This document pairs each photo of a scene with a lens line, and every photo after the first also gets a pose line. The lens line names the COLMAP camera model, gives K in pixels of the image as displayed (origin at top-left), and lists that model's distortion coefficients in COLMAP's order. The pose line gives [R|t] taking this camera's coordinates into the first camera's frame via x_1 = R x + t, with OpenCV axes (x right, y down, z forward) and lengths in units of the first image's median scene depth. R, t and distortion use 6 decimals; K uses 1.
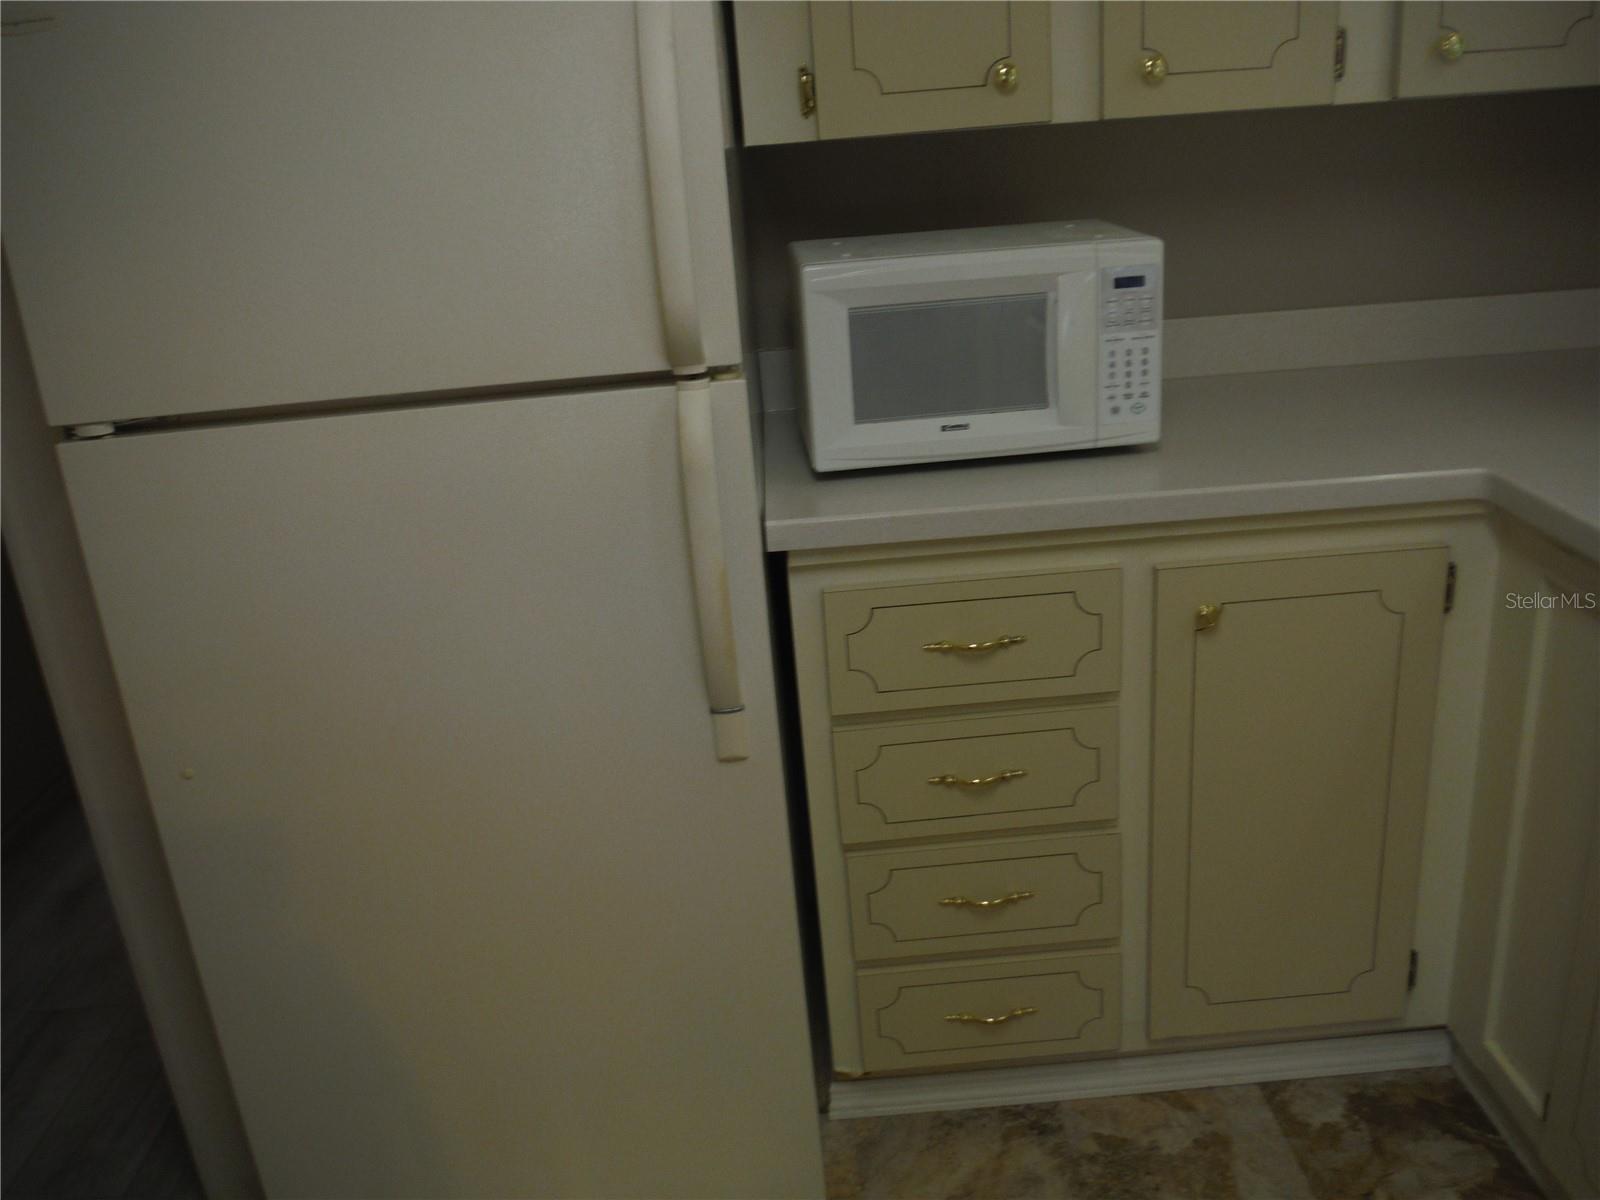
lens RADIAL K [[1337.0, 0, 794.6], [0, 1337.0, 573.0], [0, 0, 1]] dist [-0.082046, 0.032663]
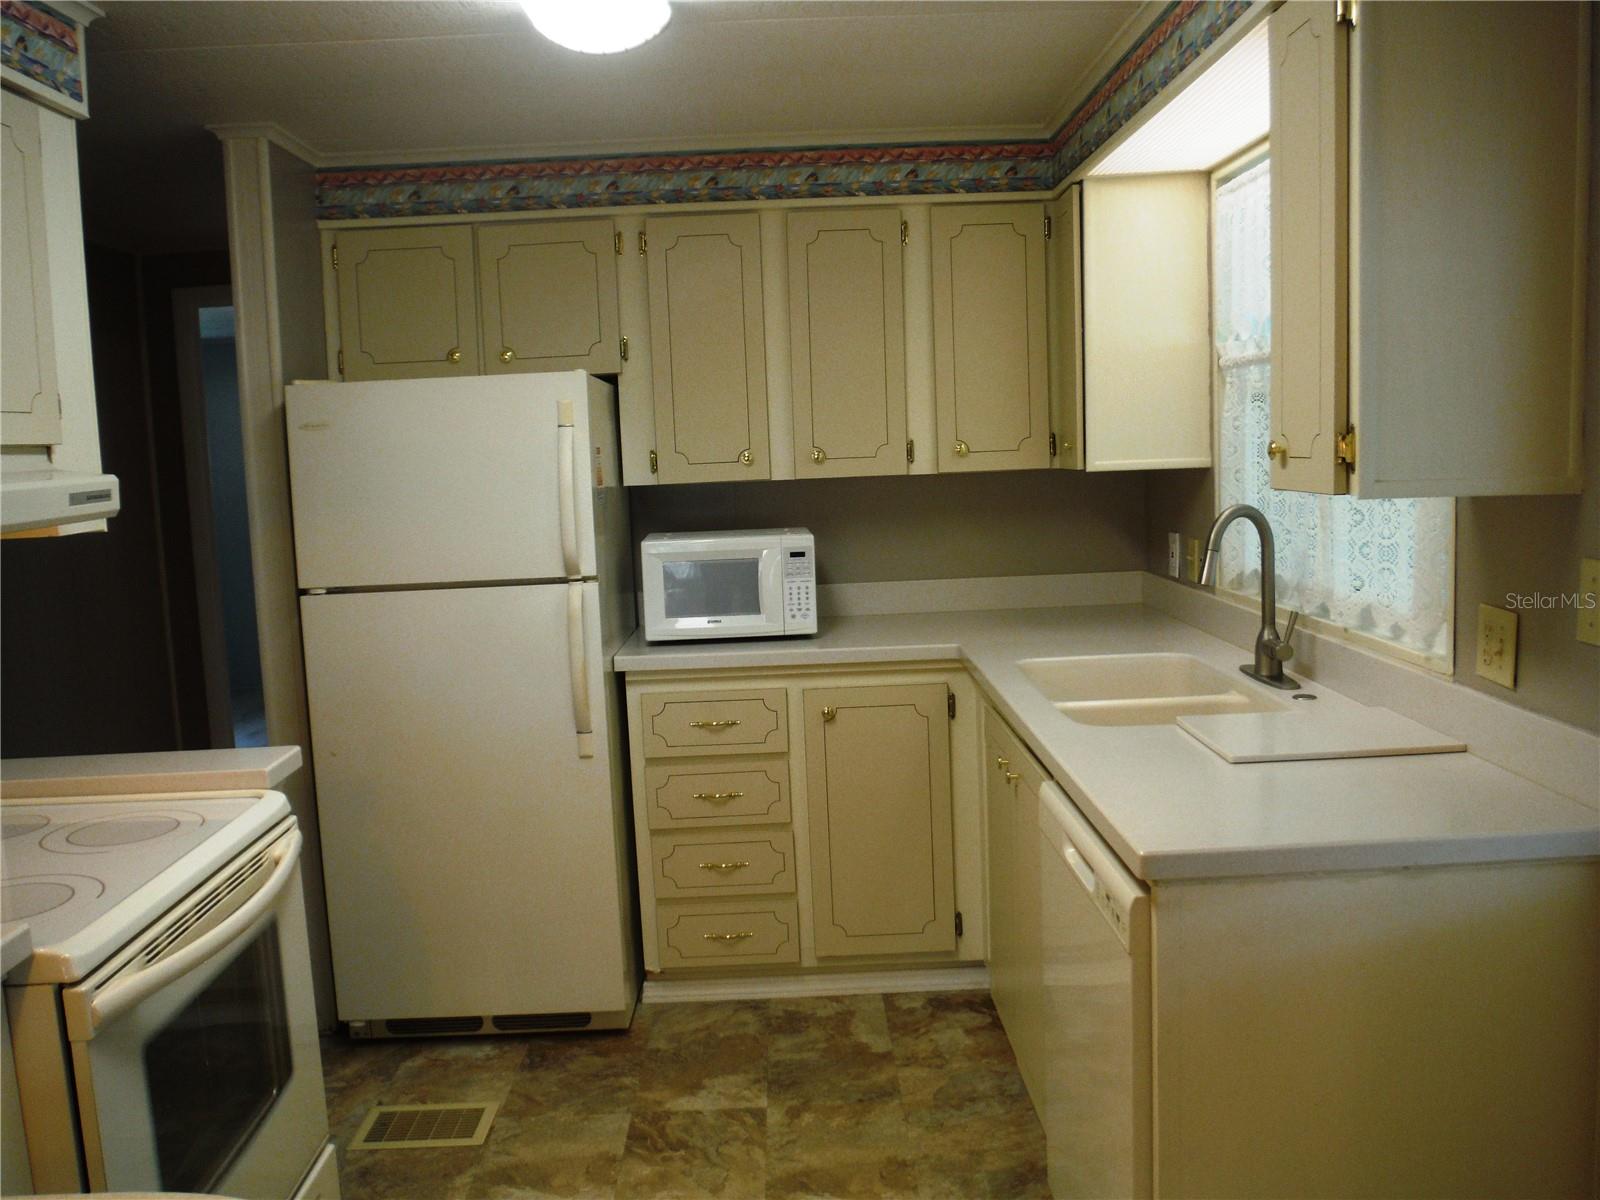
lens RADIAL K [[1337.0, 0, 798.9], [0, 1337.0, 594.9], [0, 0, 1]] dist [-0.082046, 0.032663]
pose [[0.999104, 0.040628, -0.011826, 0.274016], [-0.042245, 0.973625, -0.224210, 0.309087], [0.002405, 0.224509, 0.974469, -1.022144]]
